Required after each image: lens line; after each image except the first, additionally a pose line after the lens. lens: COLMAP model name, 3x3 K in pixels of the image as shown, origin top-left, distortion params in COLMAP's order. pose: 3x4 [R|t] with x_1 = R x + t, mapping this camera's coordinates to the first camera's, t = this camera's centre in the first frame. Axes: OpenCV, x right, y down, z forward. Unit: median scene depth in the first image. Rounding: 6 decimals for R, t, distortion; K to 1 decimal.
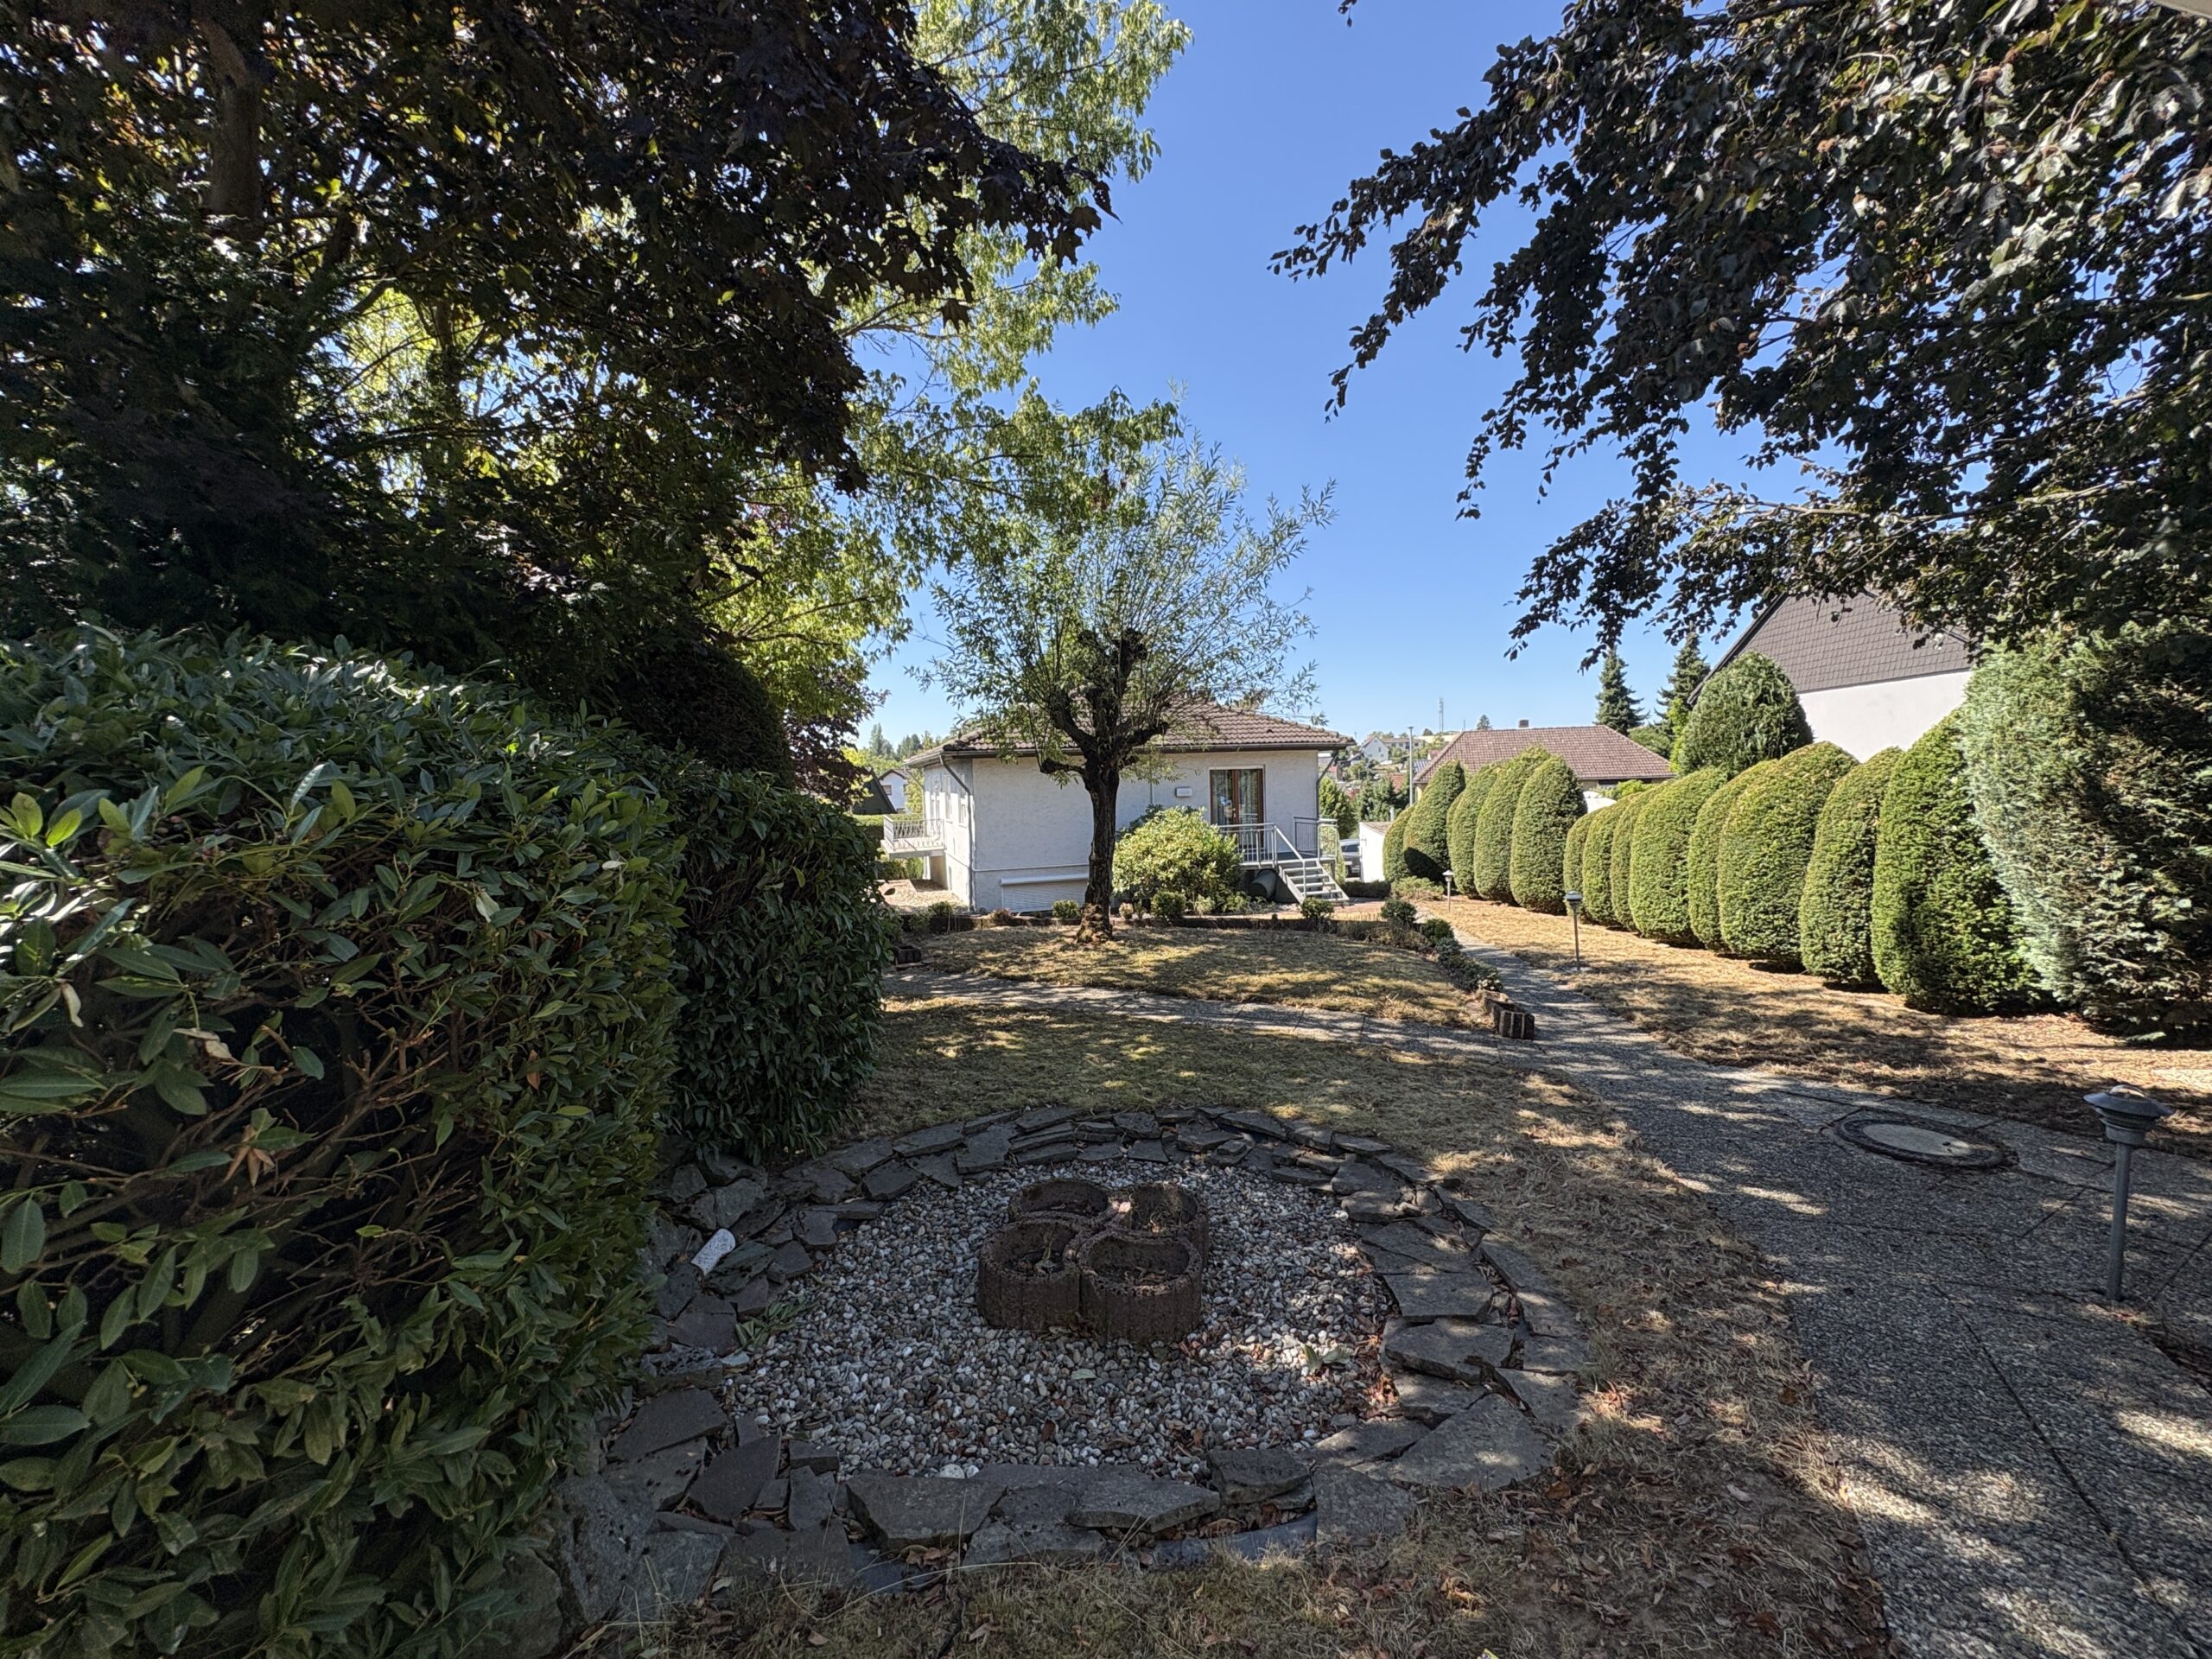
lens RADIAL K [[885.4, 0, 1110.6], [0, 885.4, 827.1], [0, 0, 1]] dist [0.001159, 0.000158]
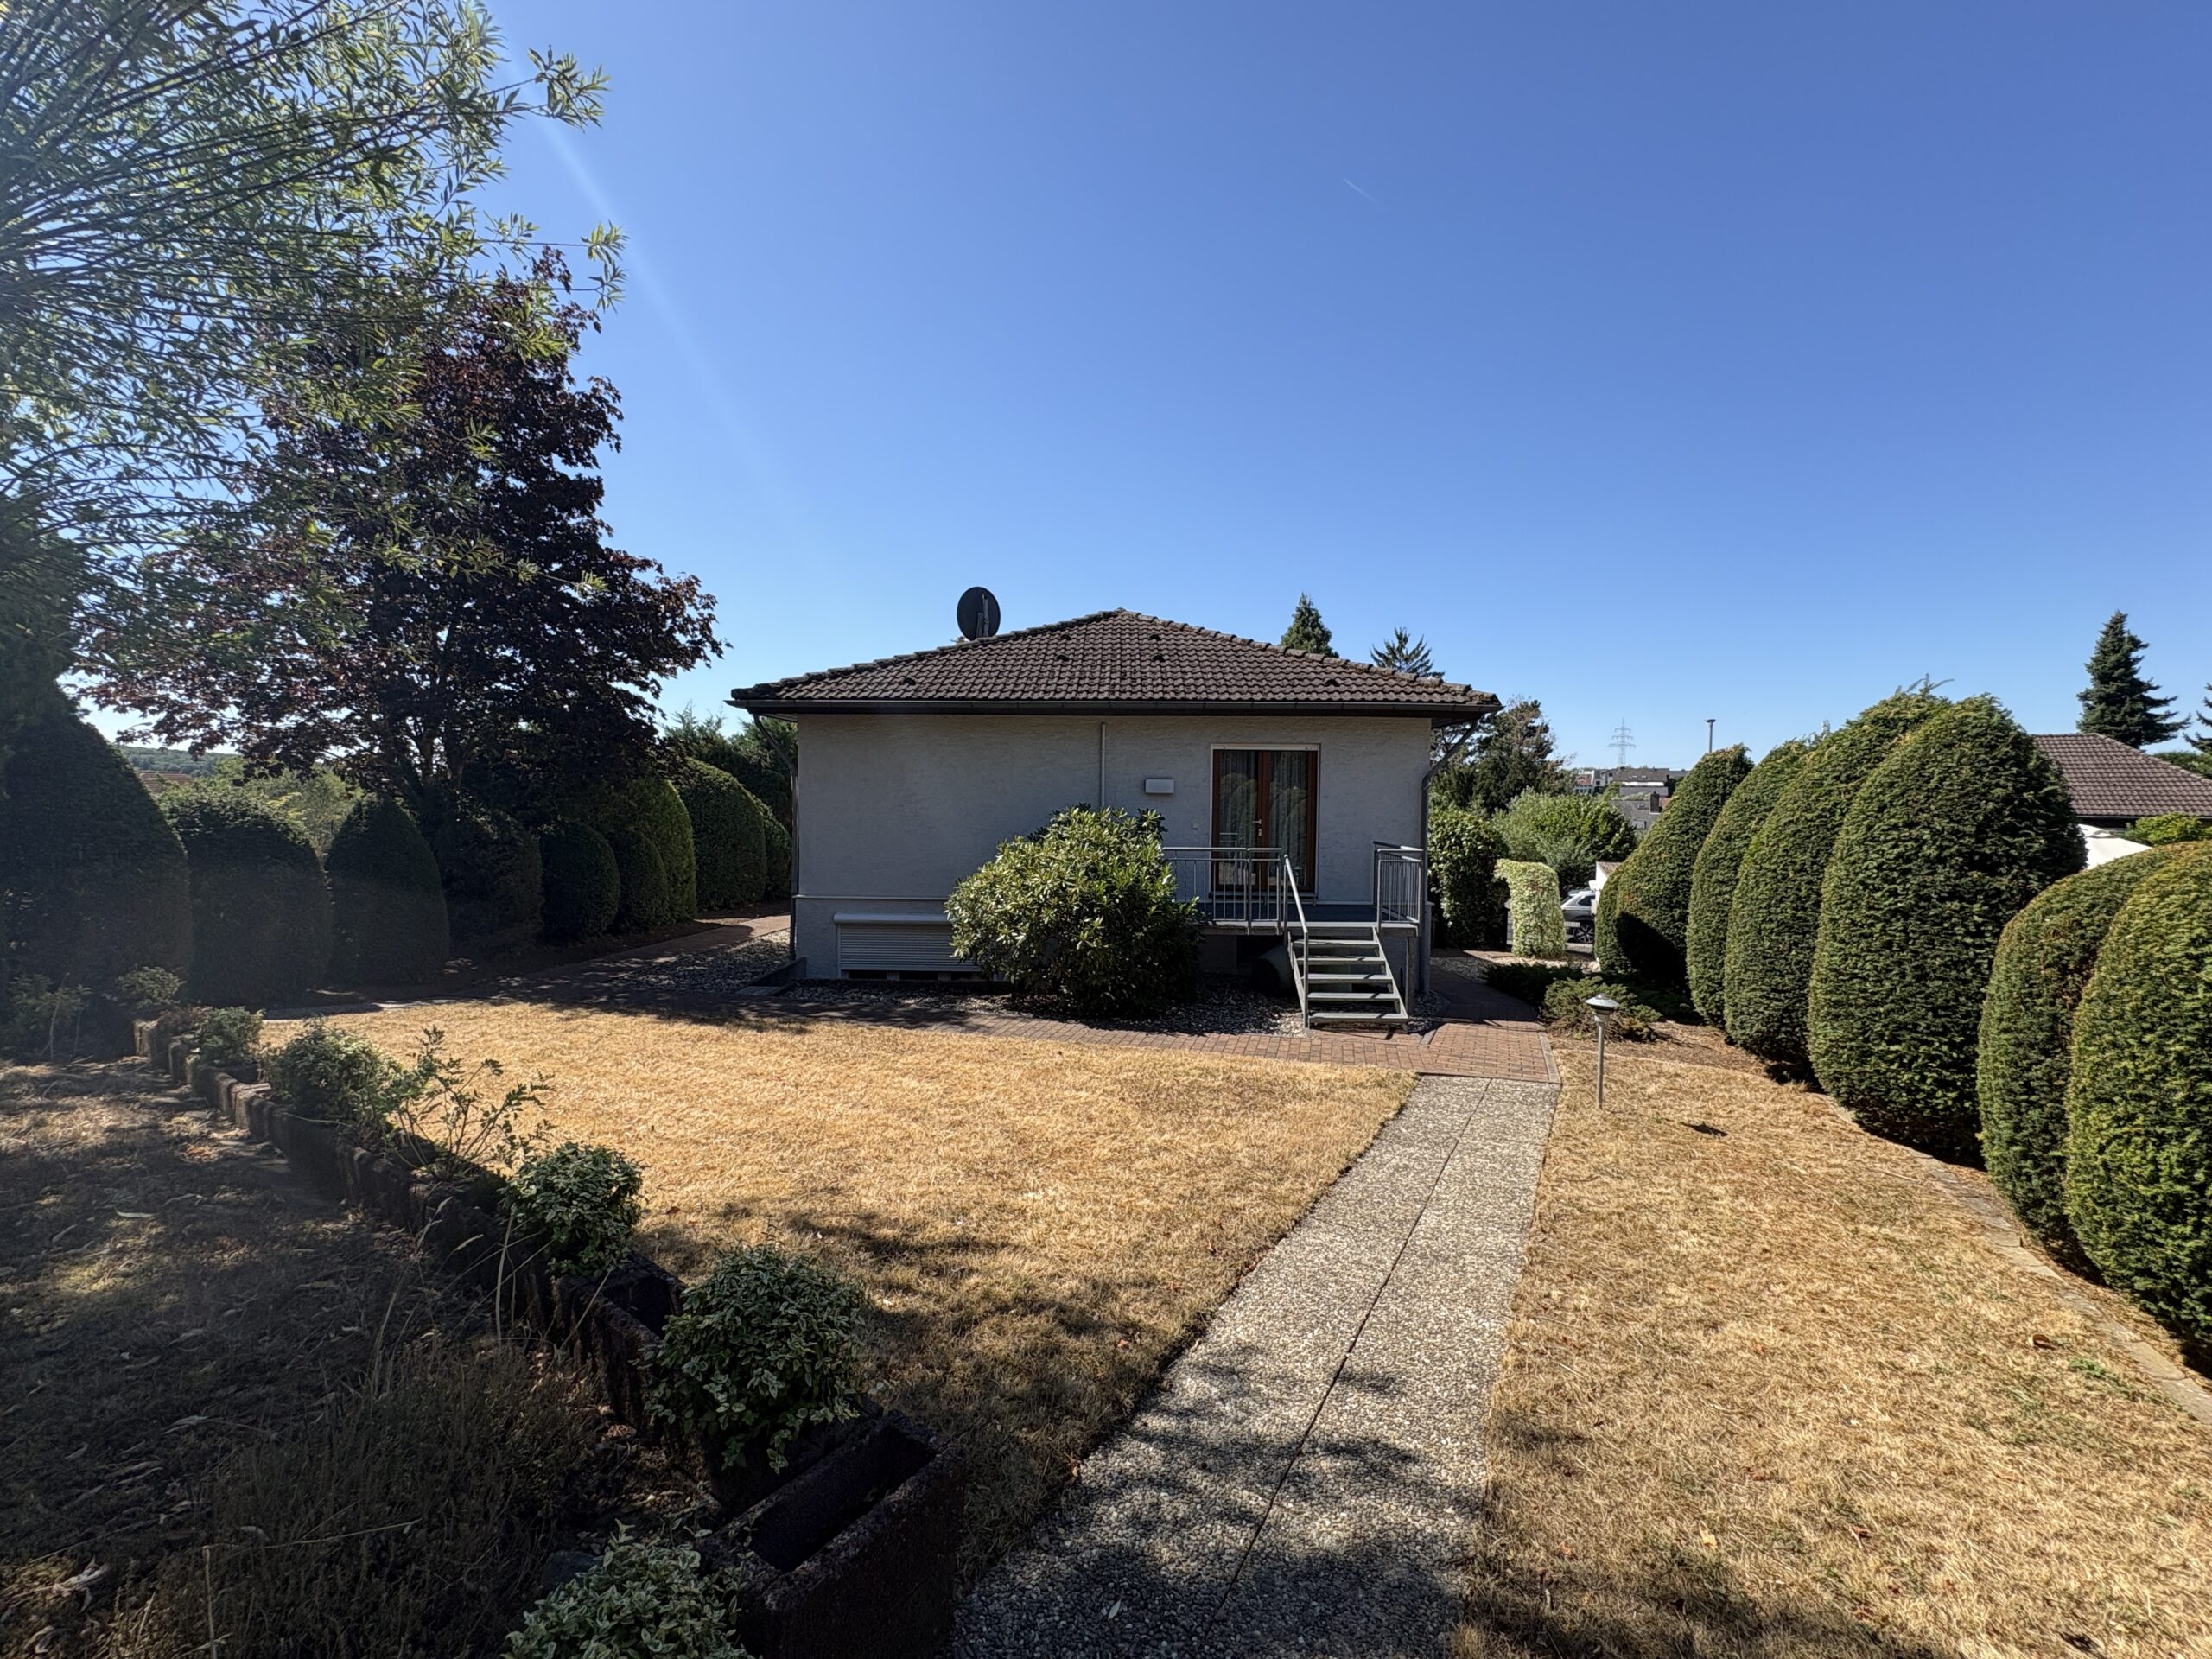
lens RADIAL K [[885.4, 0, 1100.3], [0, 885.4, 834.9], [0, 0, 1]] dist [0.001159, 0.000158]
pose [[0.945921, 0.048414, -0.320765, 0.225384], [-0.052248, 0.998629, -0.003351, -0.005535], [0.320163, 0.019929, 0.947153, 0.432292]]
